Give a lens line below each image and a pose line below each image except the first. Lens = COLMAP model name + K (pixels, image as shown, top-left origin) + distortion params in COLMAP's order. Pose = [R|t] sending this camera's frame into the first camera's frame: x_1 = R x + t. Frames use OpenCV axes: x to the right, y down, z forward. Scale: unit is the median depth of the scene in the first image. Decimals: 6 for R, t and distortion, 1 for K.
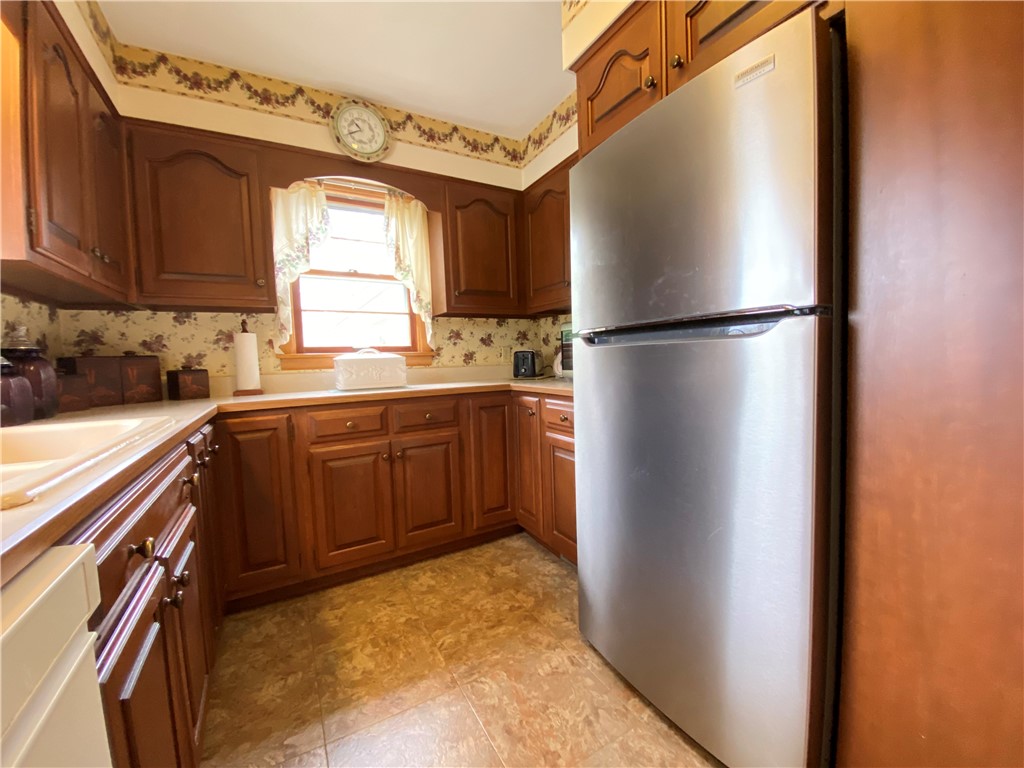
lens RADIAL K [[412.0, 0, 512.0], [0, 412.0, 384.0], [0, 0, 1]] dist [0.022696, -0.022075]
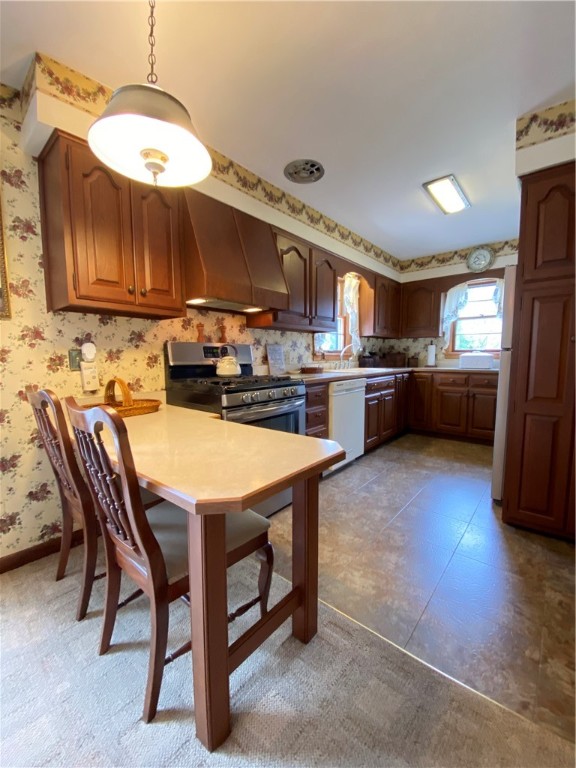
lens RADIAL K [[309.0, 0, 286.5], [0, 309.0, 386.2], [0, 0, 1]] dist [0.022696, -0.022075]
pose [[0.339614, 0.123635, -0.932404, 1.067087], [-0.060936, 0.992133, 0.109360, -0.018484], [0.938589, 0.019676, 0.344476, -0.671951]]
